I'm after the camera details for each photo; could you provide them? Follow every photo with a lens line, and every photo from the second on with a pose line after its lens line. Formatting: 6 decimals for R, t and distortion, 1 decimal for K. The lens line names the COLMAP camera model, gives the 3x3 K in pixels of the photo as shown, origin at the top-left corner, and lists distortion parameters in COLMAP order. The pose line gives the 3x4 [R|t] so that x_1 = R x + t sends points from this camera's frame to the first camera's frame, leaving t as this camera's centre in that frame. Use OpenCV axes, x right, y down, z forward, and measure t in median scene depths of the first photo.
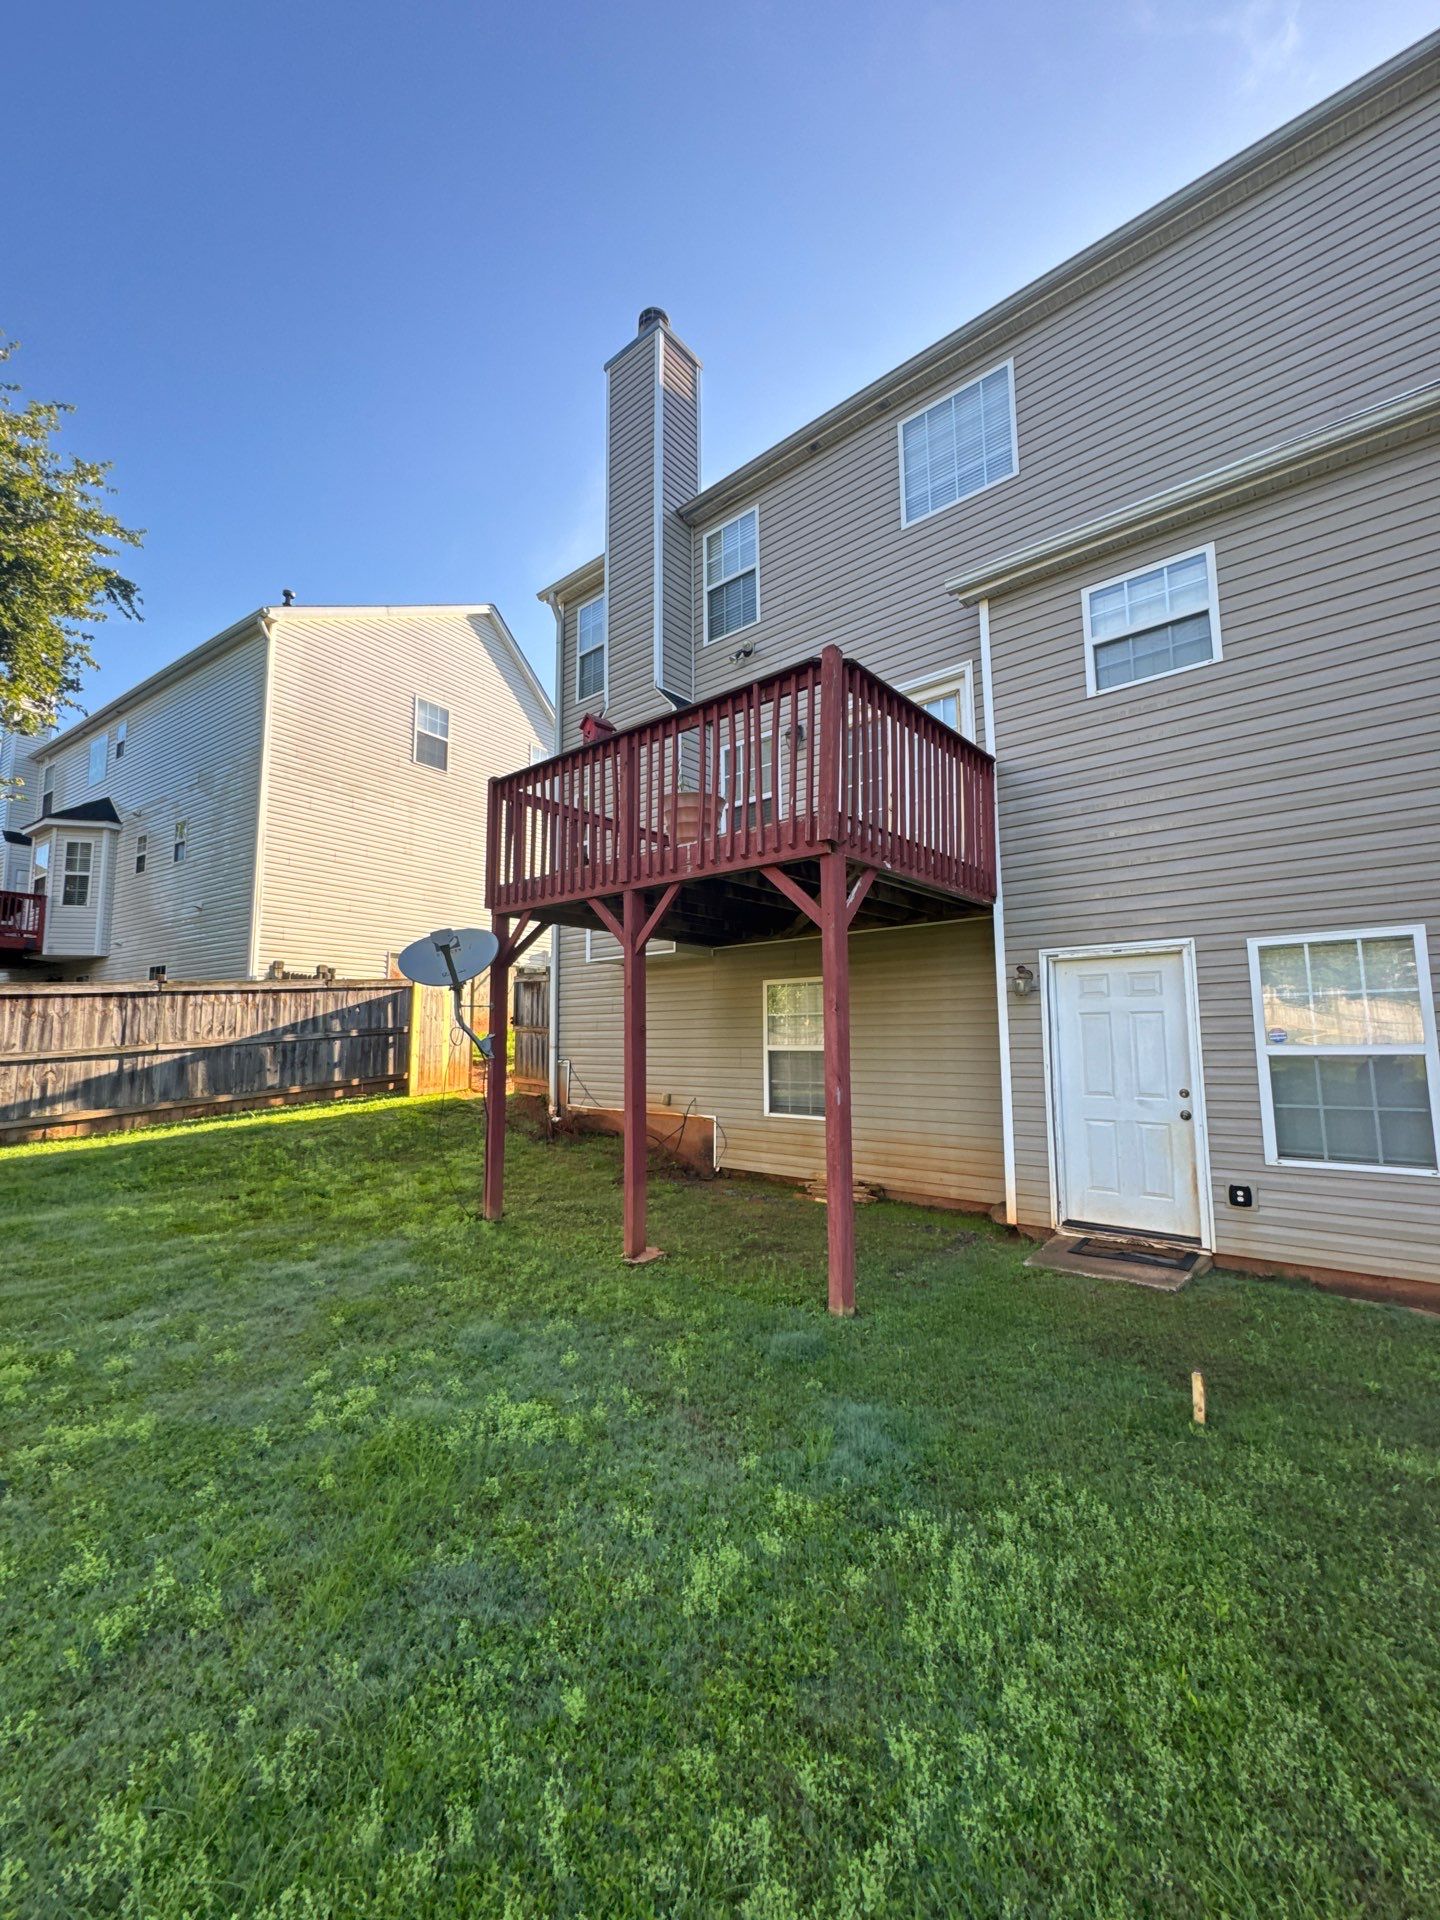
lens RADIAL K [[765.0, 0, 718.6], [0, 765.0, 958.9], [0, 0, 1]] dist [-0.001535, -0.000055]
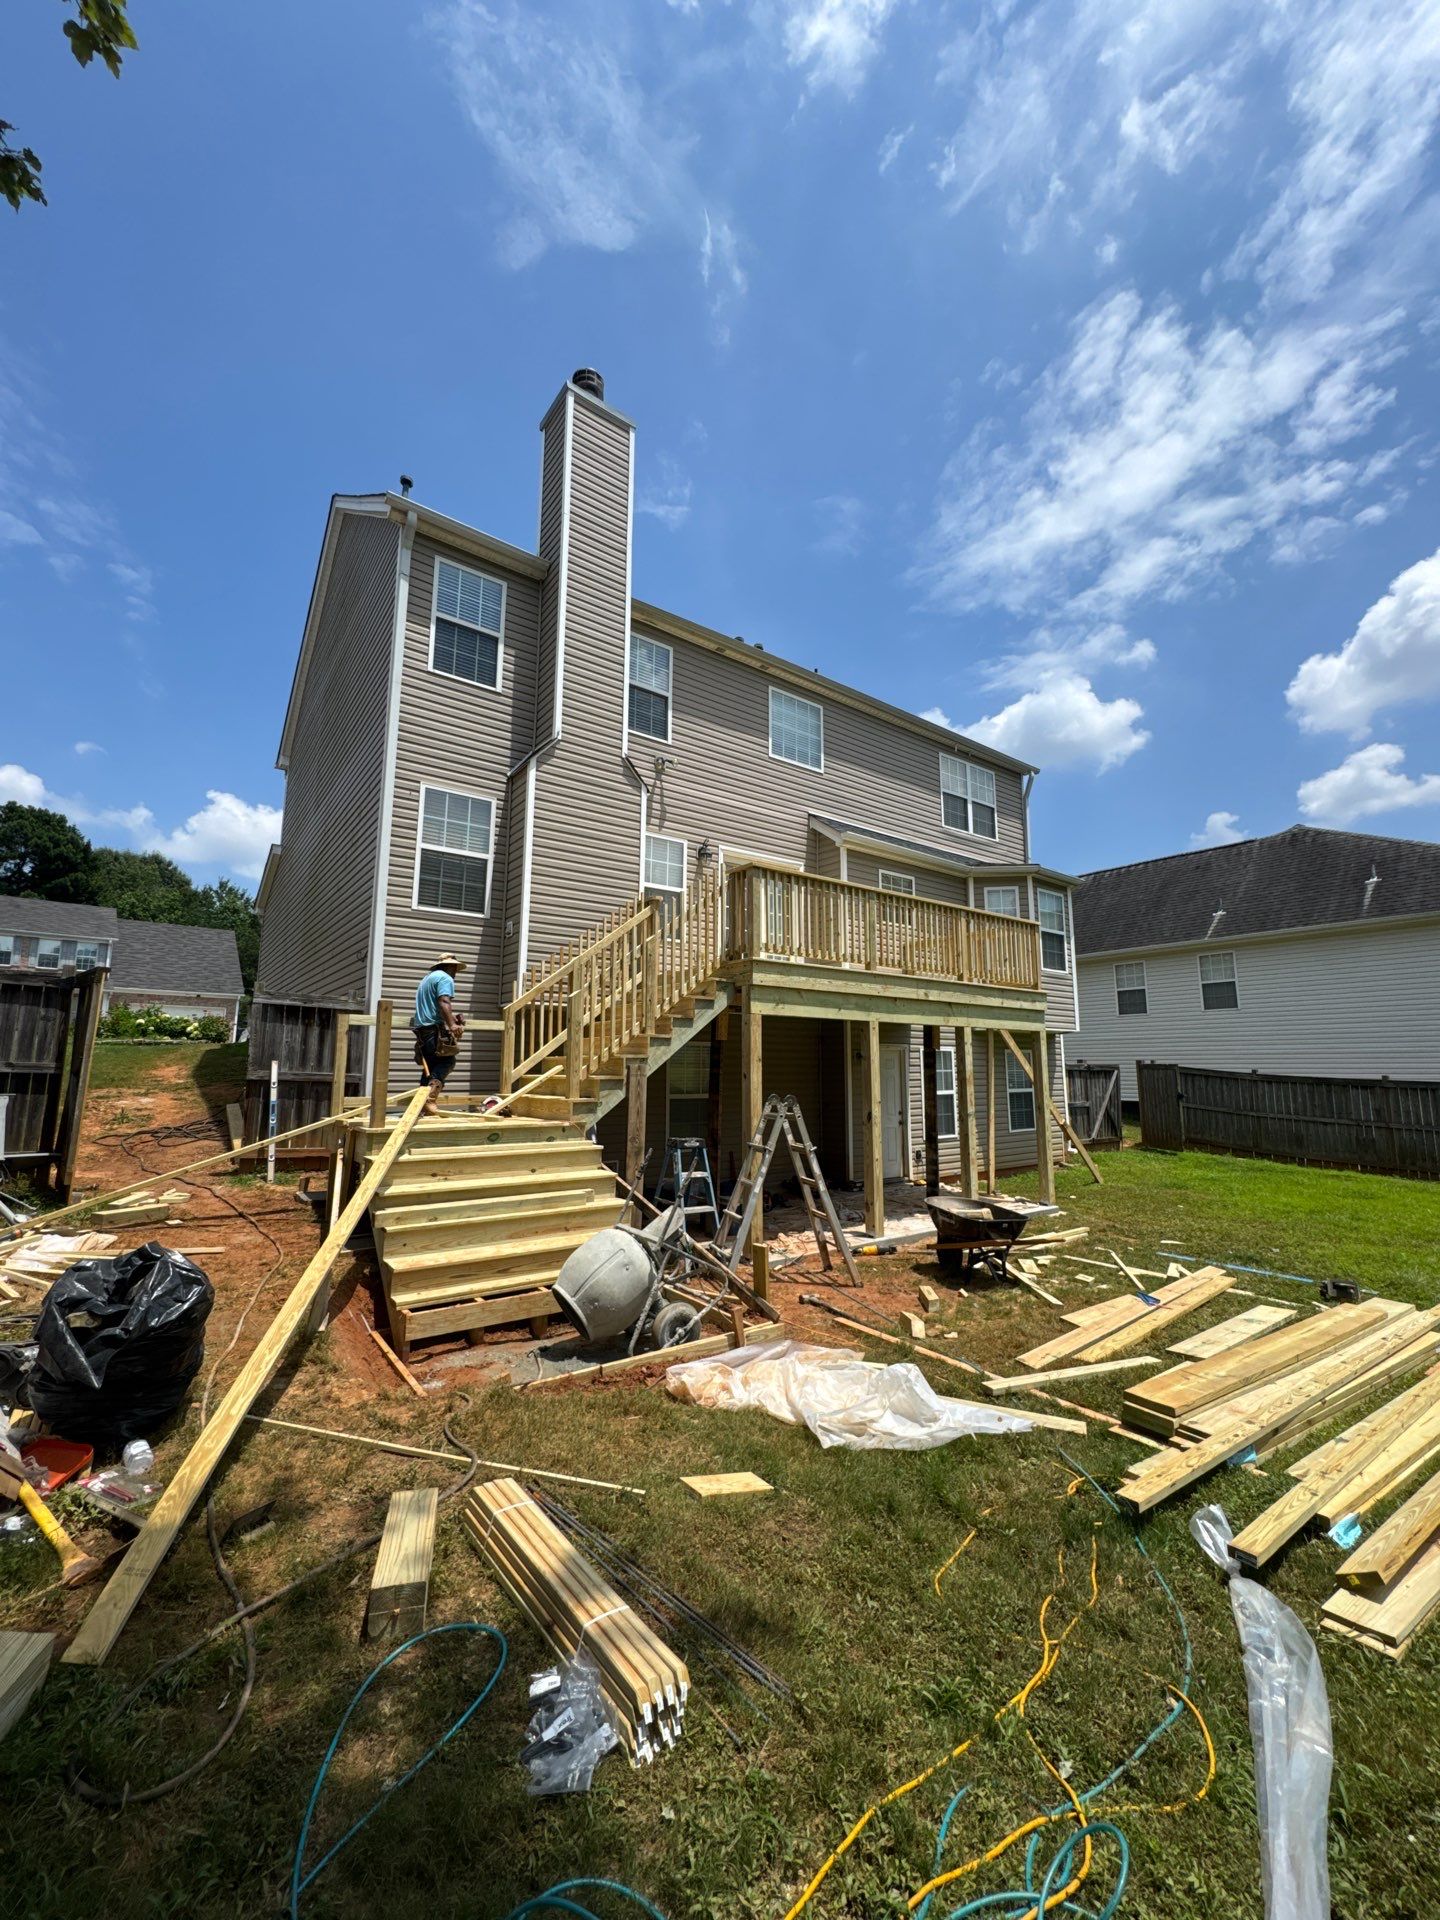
lens RADIAL K [[767.6, 0, 721.1], [0, 767.6, 954.6], [0, 0, 1]] dist [-0.003337, -0.000088]
pose [[0.221940, 0.153954, 0.962830, -1.046221], [-0.108503, 0.985223, -0.132523, 0.042924], [-0.969004, -0.075058, 0.235365, 0.602983]]
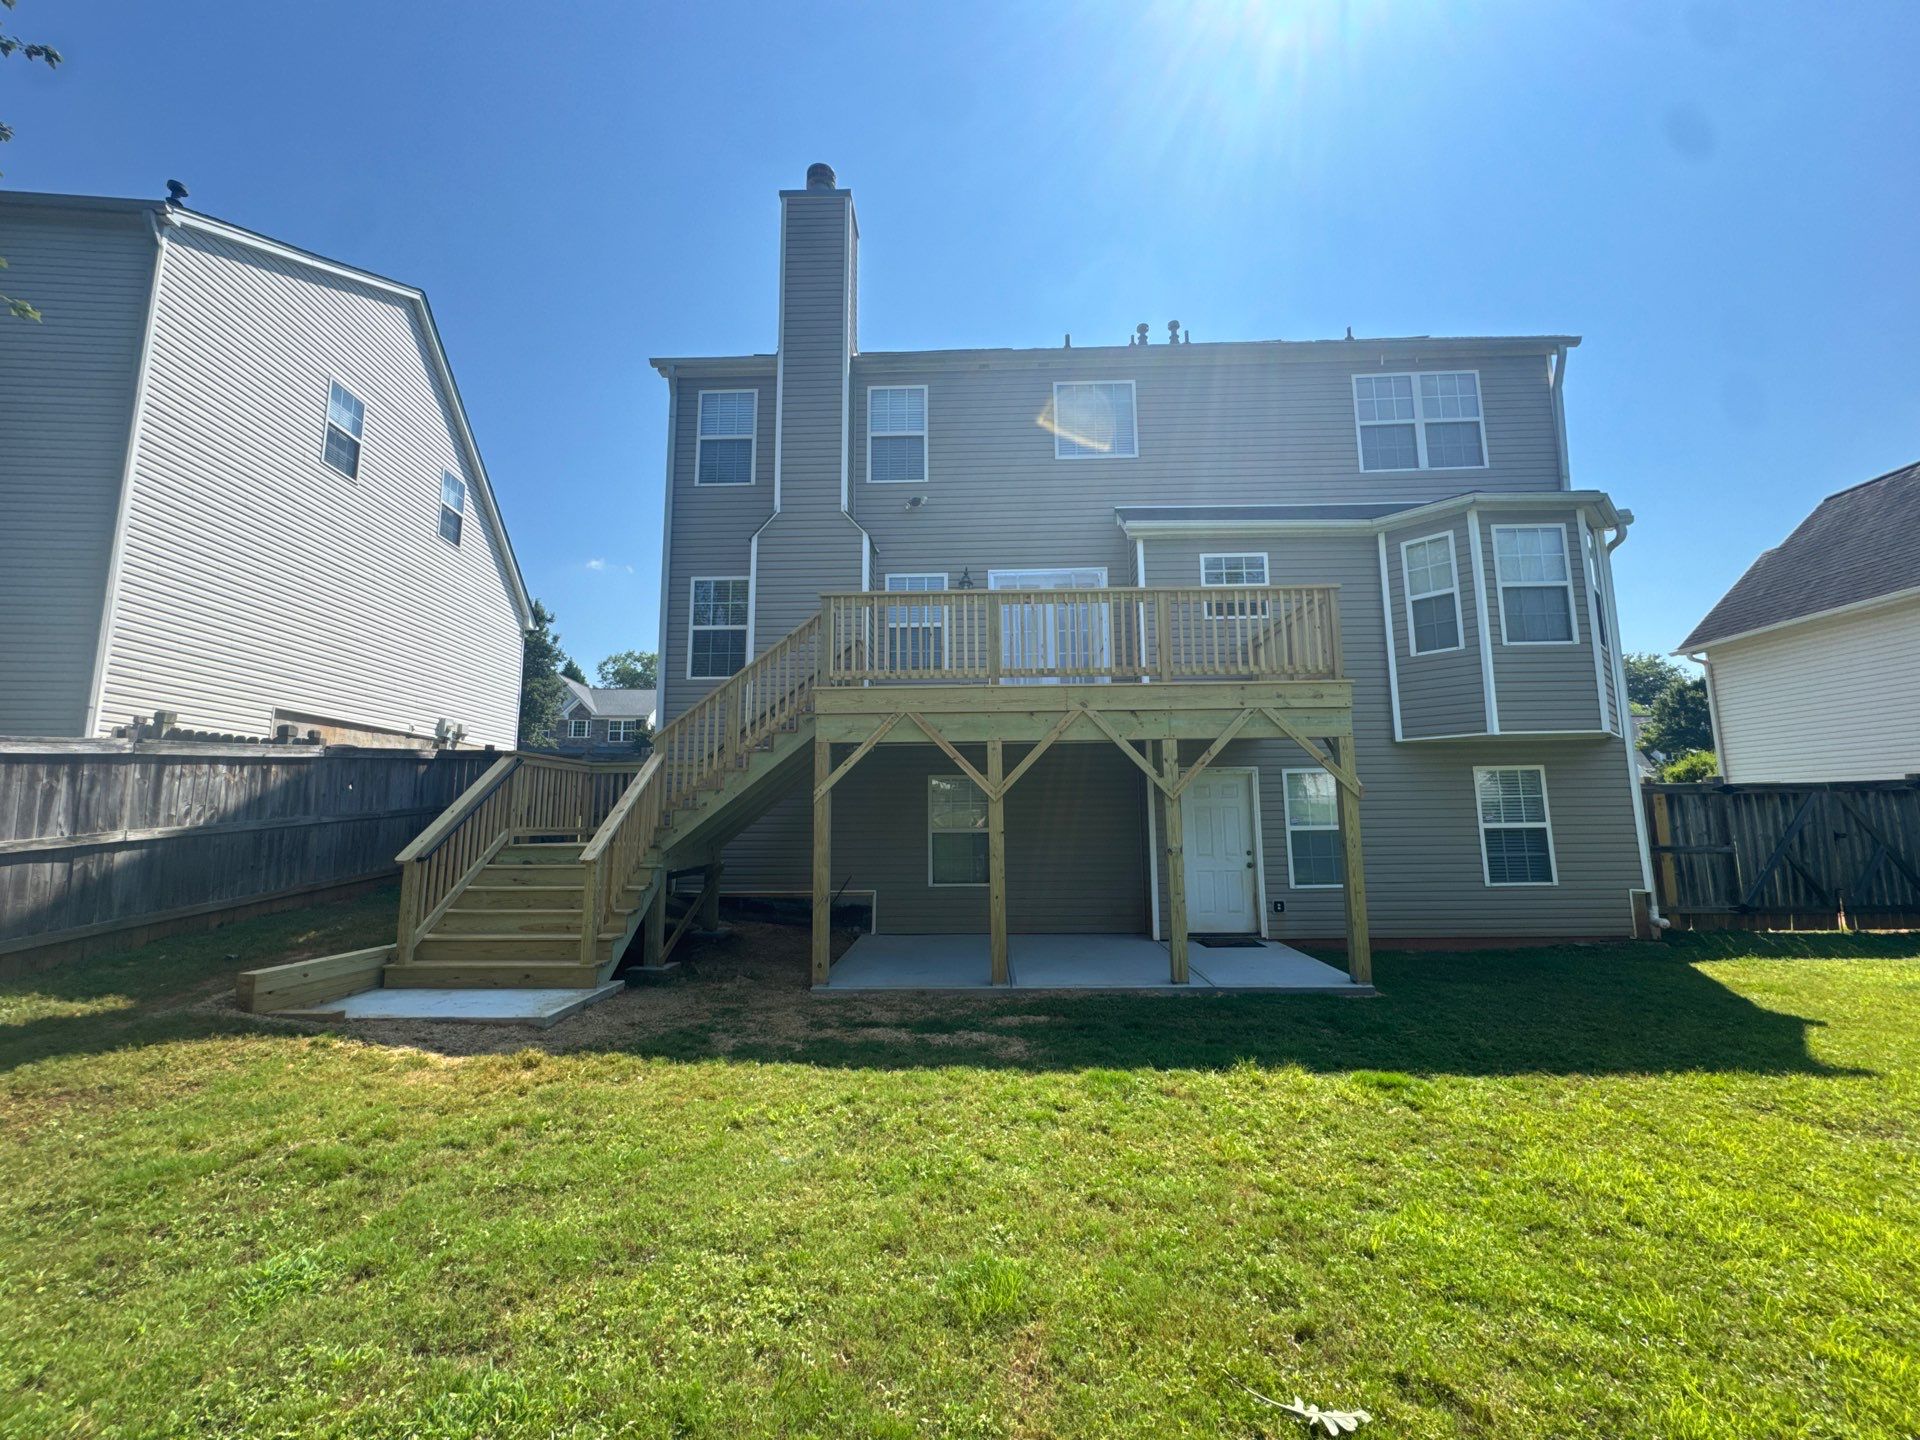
lens RADIAL K [[765.0, 0, 958.6], [0, 765.0, 718.9], [0, 0, 1]] dist [-0.001535, -0.000055]
pose [[0.778476, 0.083449, 0.622102, -0.632176], [-0.062731, 0.996504, -0.055172, 0.002576], [-0.624532, 0.003925, 0.780990, 0.013638]]
